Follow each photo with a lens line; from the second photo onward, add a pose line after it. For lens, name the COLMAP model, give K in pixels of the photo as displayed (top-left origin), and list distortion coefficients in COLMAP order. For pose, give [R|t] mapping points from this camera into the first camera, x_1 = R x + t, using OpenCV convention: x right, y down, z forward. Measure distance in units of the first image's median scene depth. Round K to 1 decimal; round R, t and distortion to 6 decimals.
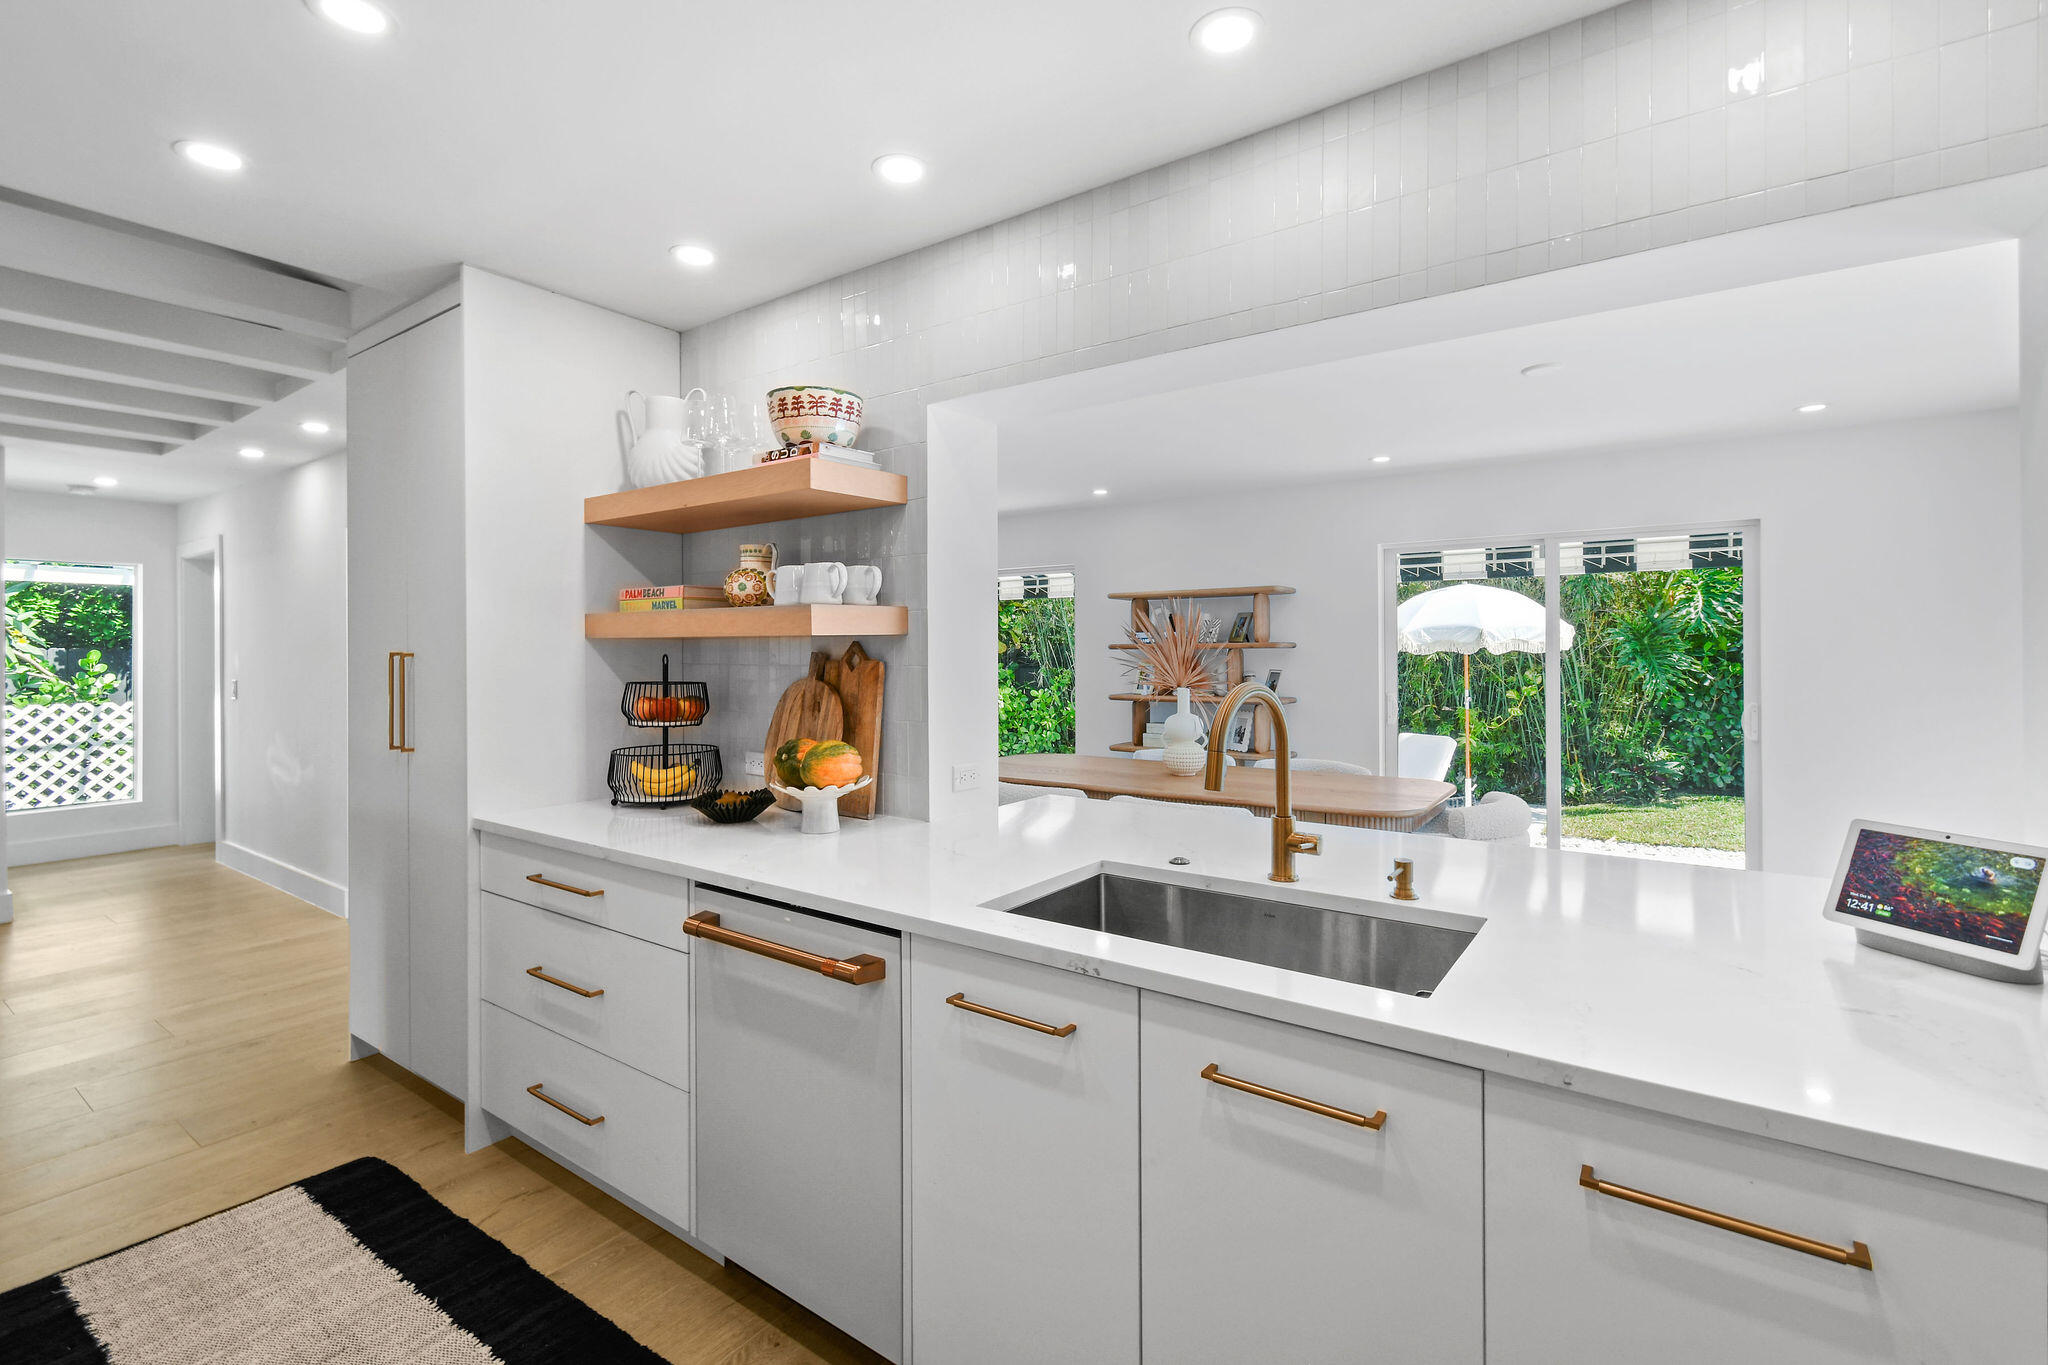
lens RADIAL K [[911.9, 0, 1037.5], [0, 911.9, 649.9], [0, 0, 1]] dist [0.010724, -0.007899]
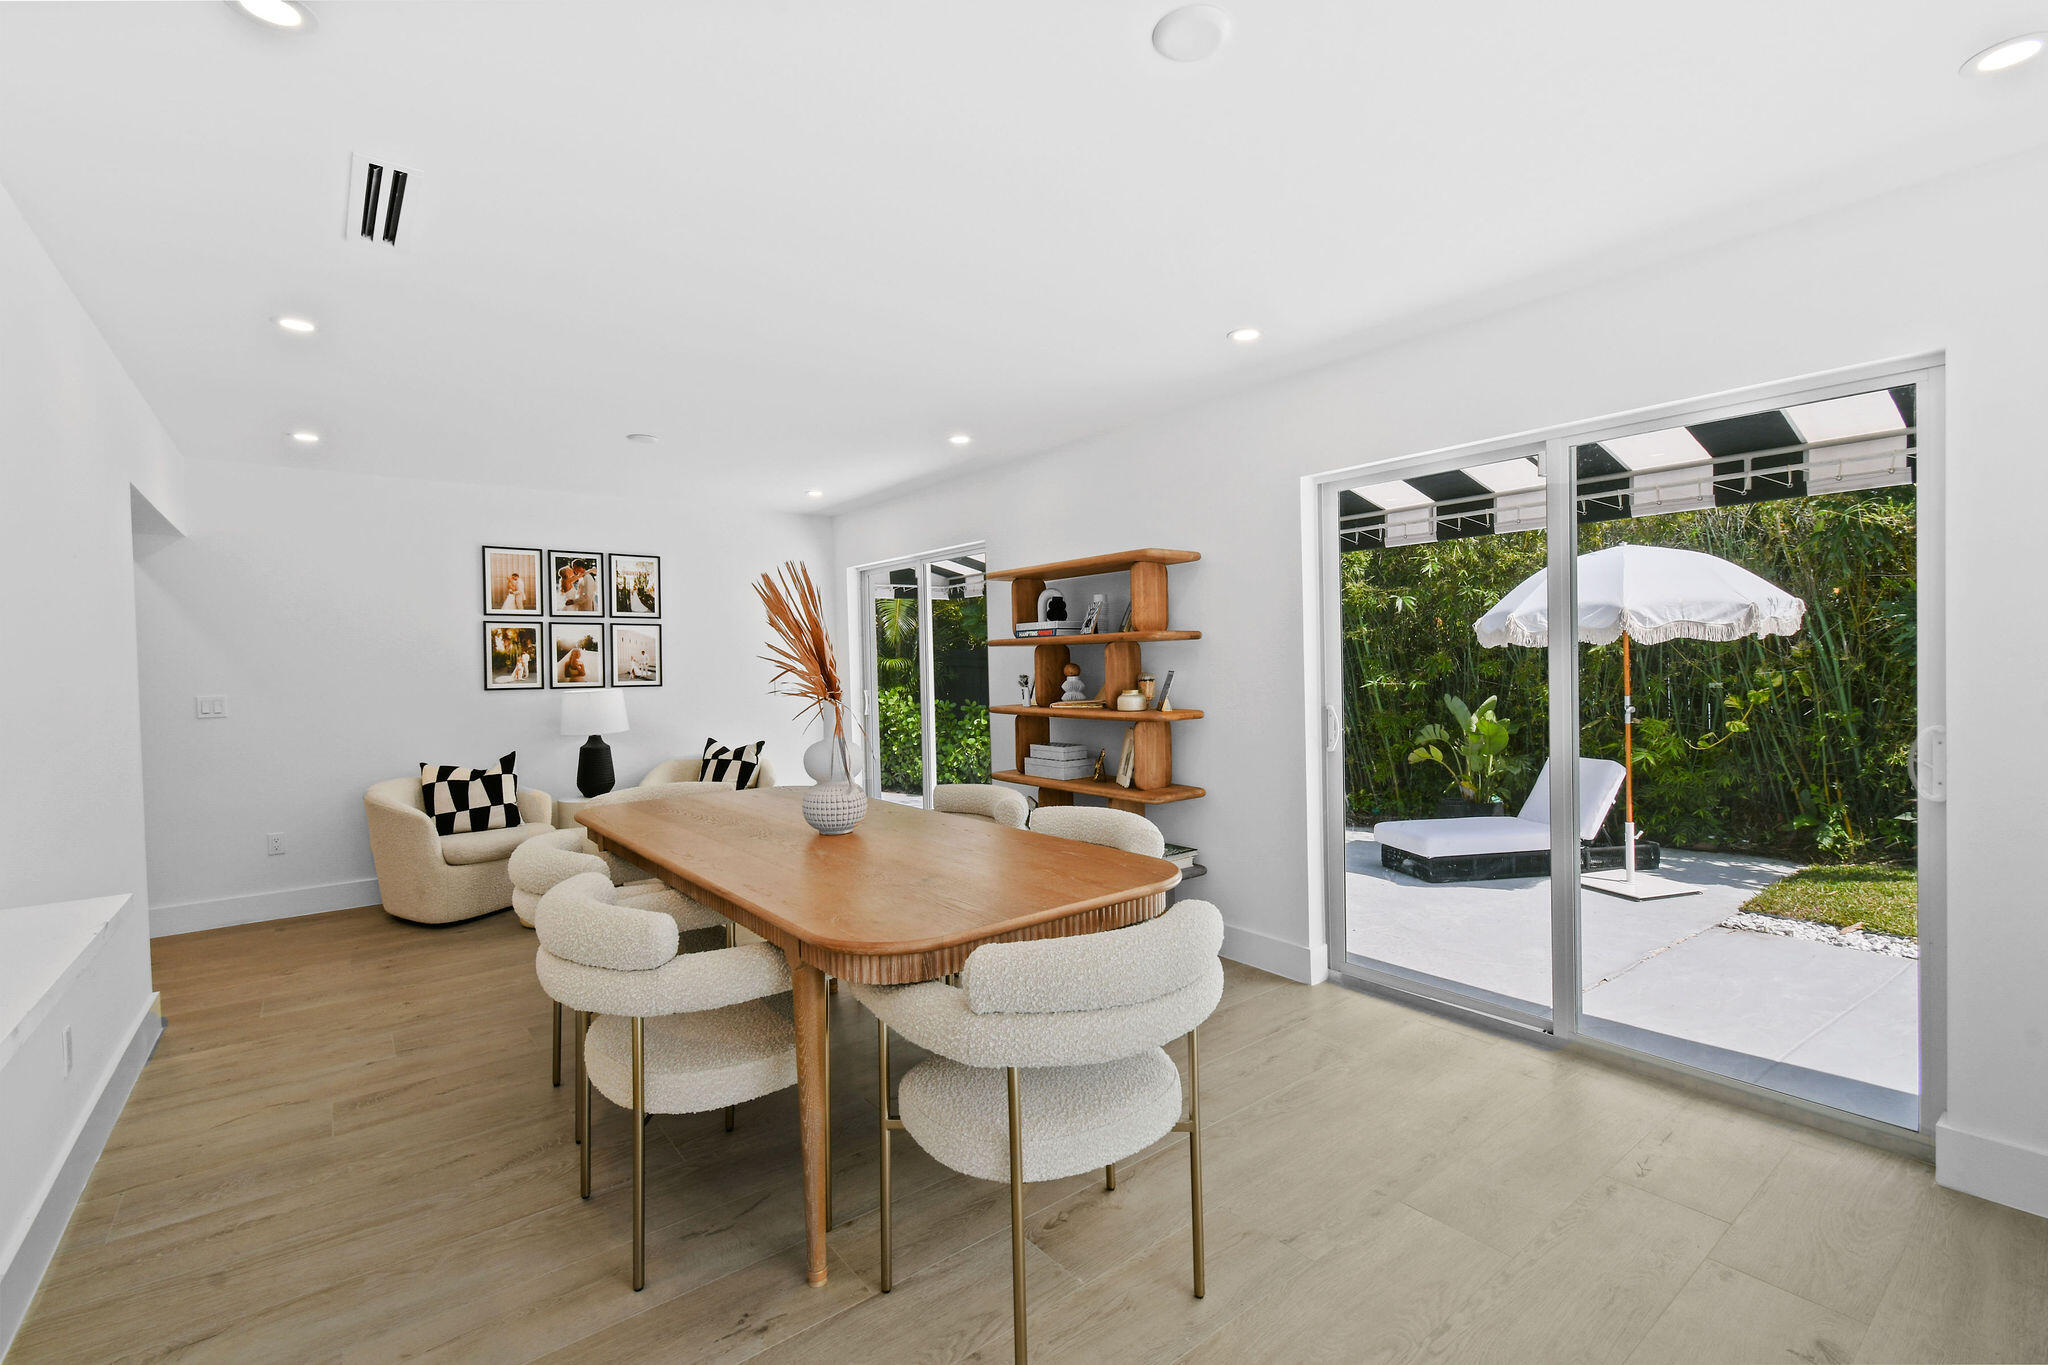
lens RADIAL K [[911.9, 0, 1027.2], [0, 911.9, 672.3], [0, 0, 1]] dist [0.010724, -0.007899]
pose [[0.957642, -0.012496, -0.287692, 0.256948], [0.017827, 0.999714, 0.015919, 0.006820], [0.287411, -0.020373, 0.957591, 0.218090]]
